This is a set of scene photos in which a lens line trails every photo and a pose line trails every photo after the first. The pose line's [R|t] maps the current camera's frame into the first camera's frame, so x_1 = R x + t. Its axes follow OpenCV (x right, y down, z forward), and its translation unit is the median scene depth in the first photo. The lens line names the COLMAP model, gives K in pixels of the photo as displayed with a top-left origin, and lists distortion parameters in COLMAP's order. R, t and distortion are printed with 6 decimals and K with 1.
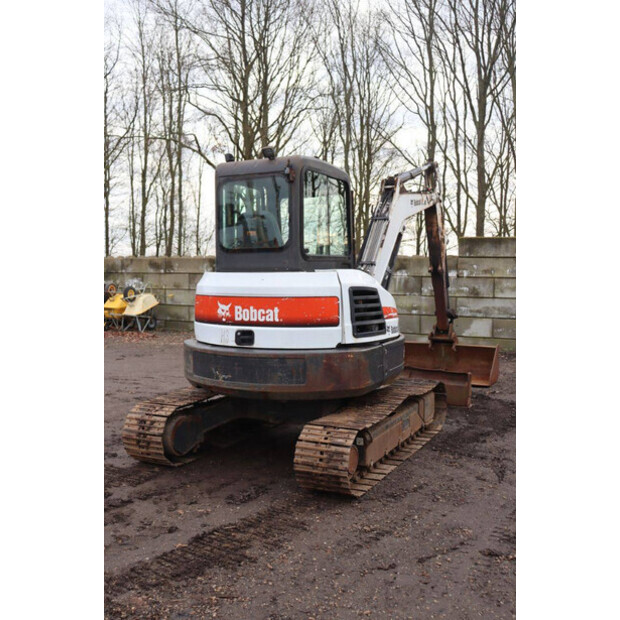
lens RADIAL K [[632.5, 0, 310.0], [0, 632.5, 310.0], [0, 0, 1]] dist [-0.019601, -0.005965]
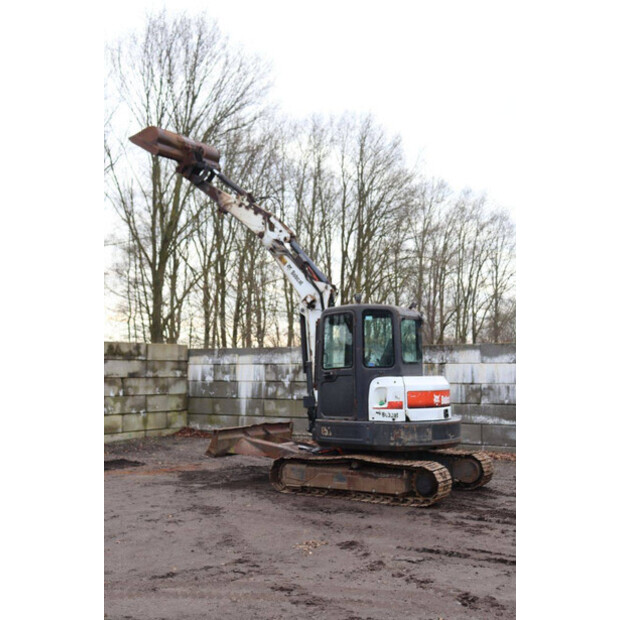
lens RADIAL K [[804.9, 0, 307.4], [0, 804.9, 292.5], [0, 0, 1]] dist [0.026271, 0.068073]
pose [[0.085906, 0.087878, 0.992420, -2.368659], [0.060552, 0.993801, -0.093241, -0.105209], [-0.994461, 0.068103, 0.080053, 1.180516]]
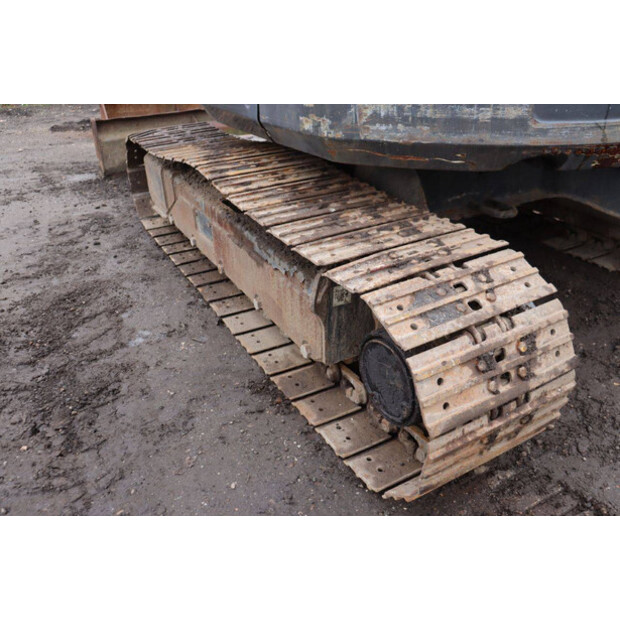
lens RADIAL K [[531.0, 0, 310.0], [0, 531.0, 310.0], [0, 0, 1]] dist [-0.161321, 0.142159]
pose [[0.549790, -0.412781, 0.726184, -0.453876], [0.075783, 0.890429, 0.448768, 0.071689], [-0.831858, -0.191696, 0.520830, 0.997962]]
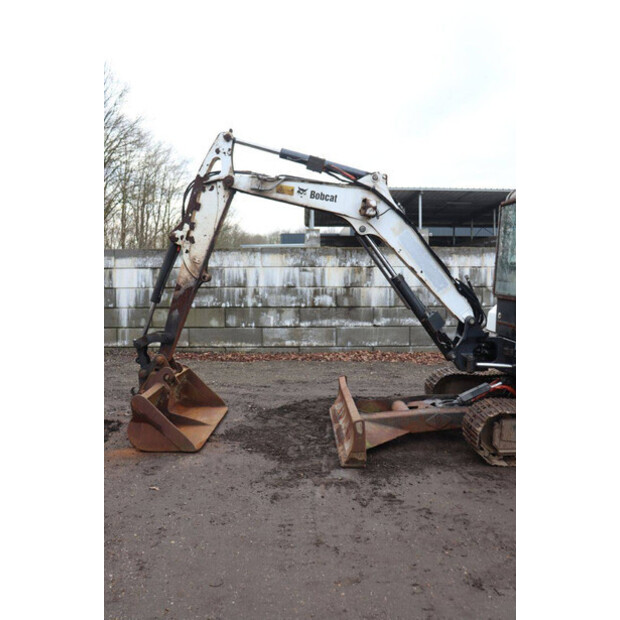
lens RADIAL K [[531.0, 0, 310.0], [0, 531.0, 310.0], [0, 0, 1]] dist [-0.161321, 0.142159]
pose [[-0.459929, -0.064650, 0.885599, -0.731809], [0.053317, 0.993536, 0.100219, -0.146718], [-0.886353, 0.093311, -0.453509, 2.152083]]
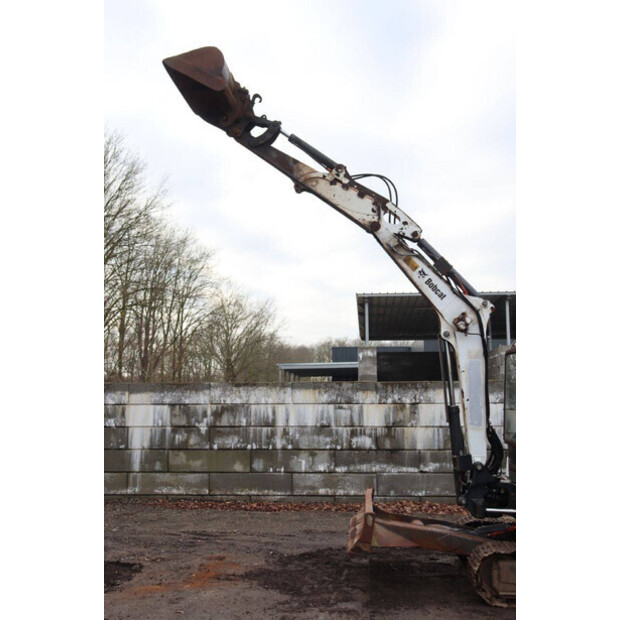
lens RADIAL K [[748.8, 0, 310.0], [0, 748.8, 310.0], [0, 0, 1]] dist [-0.026723, 0.239965]
pose [[-0.380244, 0.105777, 0.918817, -1.304710], [0.056288, 0.994244, -0.091166, -0.204383], [-0.923172, 0.017053, -0.384009, 2.319879]]
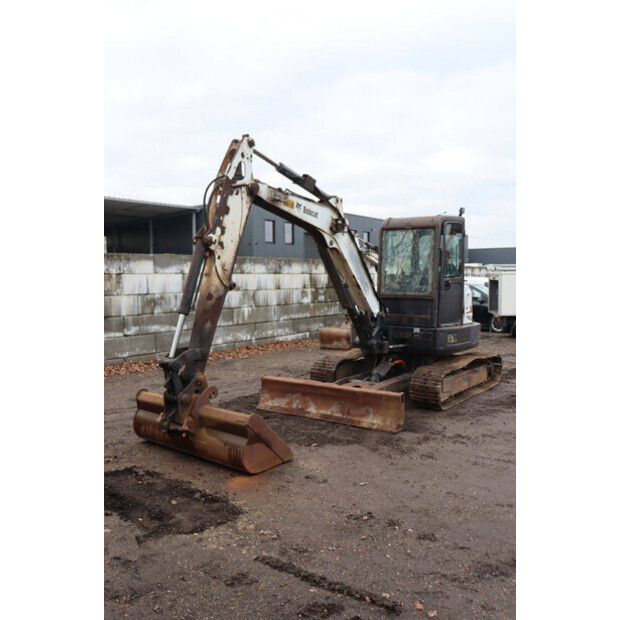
lens RADIAL K [[546.9, 0, 310.0], [0, 546.9, 310.0], [0, 0, 1]] dist [-0.158865, 0.001699]
pose [[-0.984429, -0.011049, 0.175436, 0.006886], [0.010032, 0.992865, 0.118825, -0.193826], [-0.175497, 0.118734, -0.977294, 2.872904]]
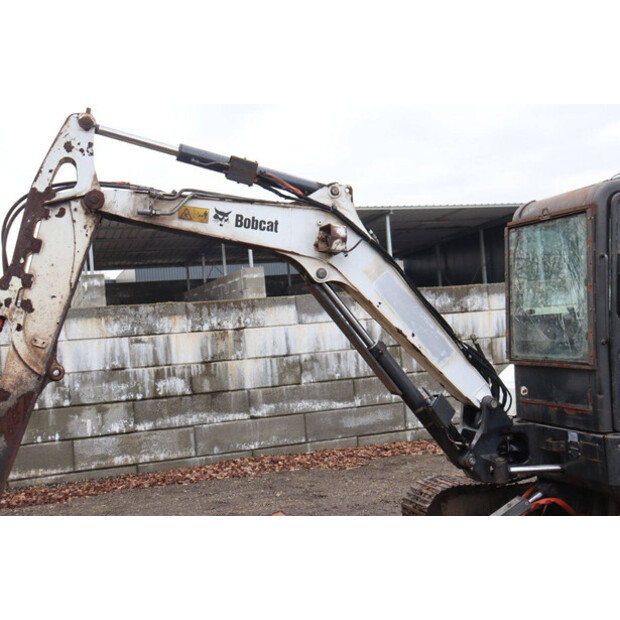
lens RADIAL K [[758.1, 0, 310.0], [0, 758.1, 310.0], [0, 0, 1]] dist [-0.024527, 0.278682]
pose [[-0.711579, 0.057443, 0.700254, -0.477561], [0.108551, 0.993674, 0.028793, -0.180692], [-0.694170, 0.096502, -0.713313, 2.256439]]
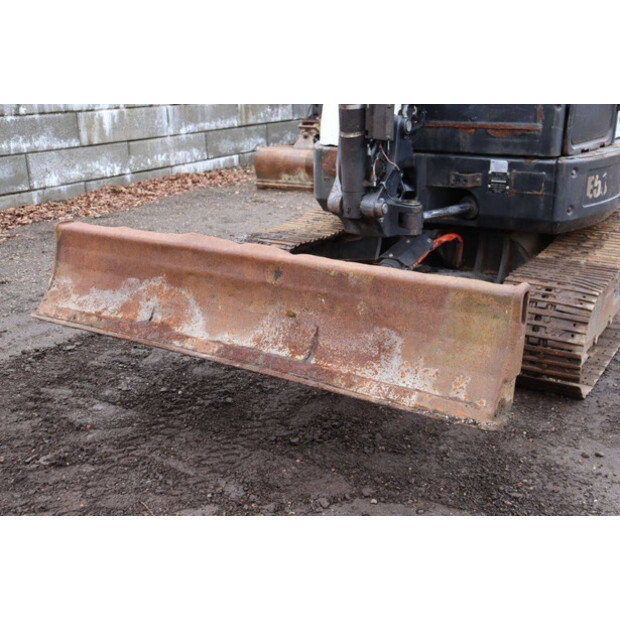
lens RADIAL K [[723.7, 0, 310.0], [0, 723.7, 310.0], [0, 0, 1]] dist [0.015699, 0.050430]
pose [[-0.994338, -0.022277, 0.103902, 0.088533], [0.018575, 0.926287, 0.376361, -0.096186], [-0.104628, 0.376160, -0.920628, 2.078091]]
